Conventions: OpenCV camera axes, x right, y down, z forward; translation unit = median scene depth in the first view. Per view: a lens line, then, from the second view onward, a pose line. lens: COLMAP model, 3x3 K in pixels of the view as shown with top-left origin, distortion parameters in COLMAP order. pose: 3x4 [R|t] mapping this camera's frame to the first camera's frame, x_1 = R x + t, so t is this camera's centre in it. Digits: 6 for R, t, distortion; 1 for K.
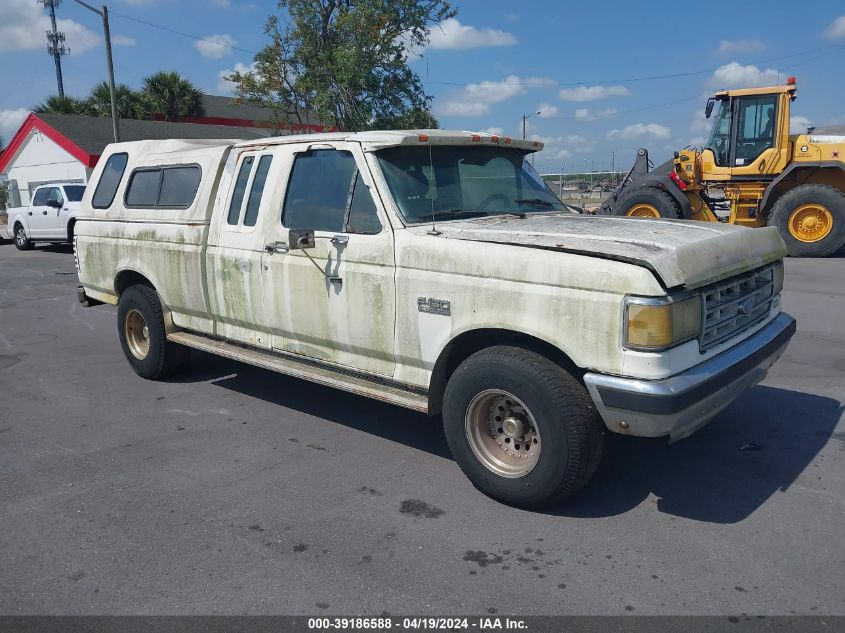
lens RADIAL K [[662.4, 0, 425.3], [0, 662.4, 311.7], [0, 0, 1]] dist [0.021320, -0.024582]
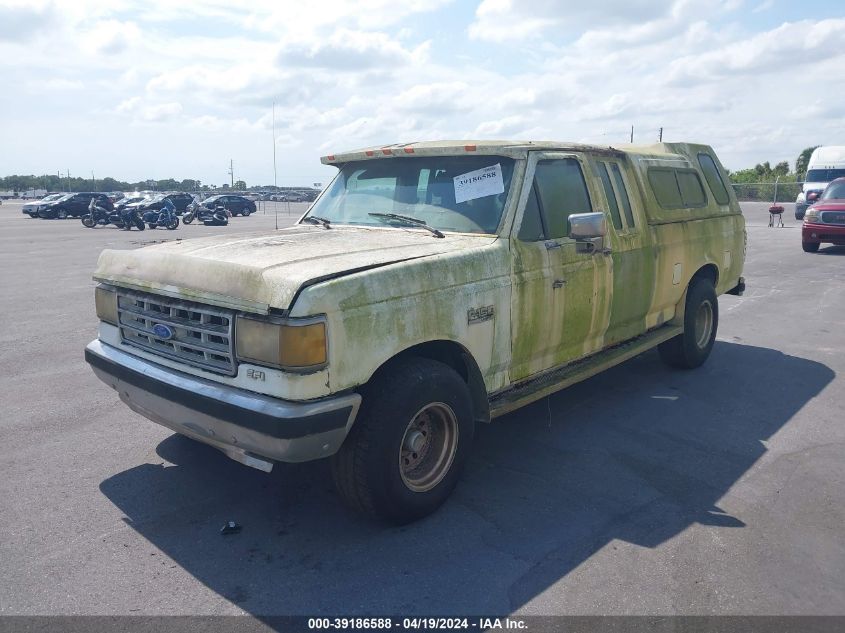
lens RADIAL K [[662.4, 0, 421.7], [0, 662.4, 321.3], [0, 0, 1]] dist [0.021320, -0.024582]
pose [[-0.019498, 0.211451, -0.977194, 1.021747], [-0.175989, 0.961393, 0.211544, -0.211540], [0.984199, 0.176100, 0.018468, 0.976773]]
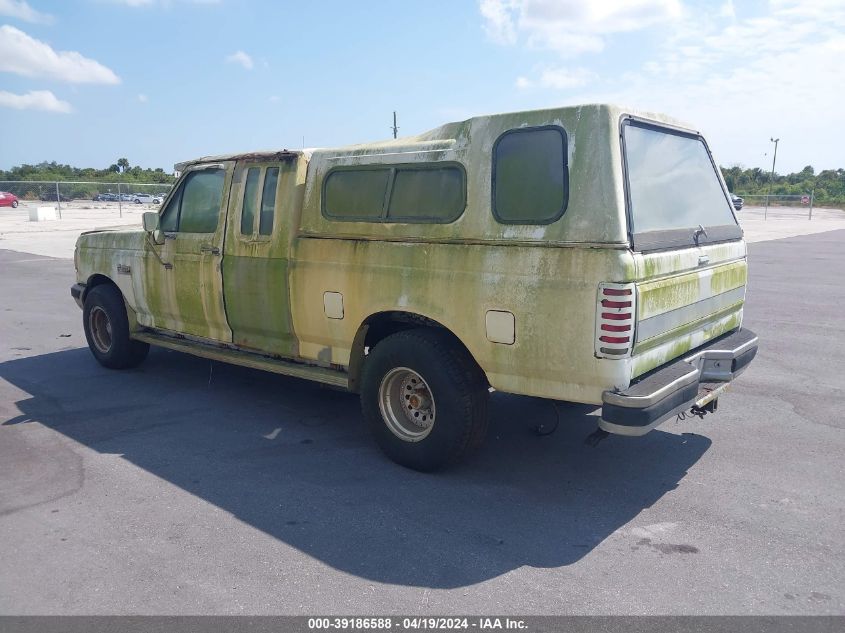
lens RADIAL K [[662.4, 0, 420.8], [0, 662.4, 316.5], [0, 0, 1]] dist [0.021320, -0.024582]
pose [[-0.999696, 0.021615, -0.011903, -0.237799], [0.016032, 0.935660, 0.352540, -0.419294], [0.018757, 0.352241, -0.935721, 2.251892]]
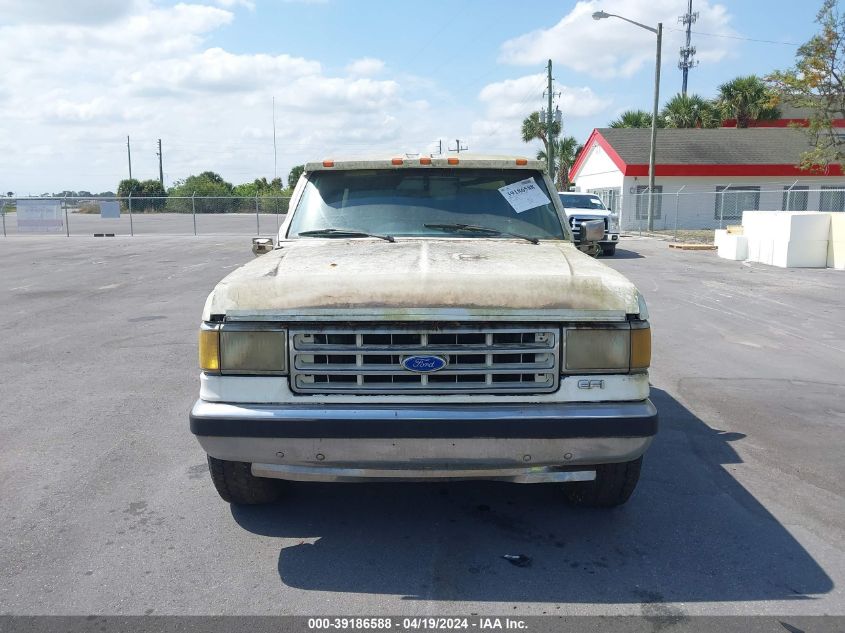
lens RADIAL K [[662.4, 0, 422.4], [0, 662.4, 318.1], [0, 0, 1]] dist [0.021320, -0.024582]
pose [[0.646852, 0.150350, -0.747648, 0.787827], [-0.150145, 0.986292, 0.068438, -0.087990], [0.747689, 0.067987, 0.660559, 0.332449]]
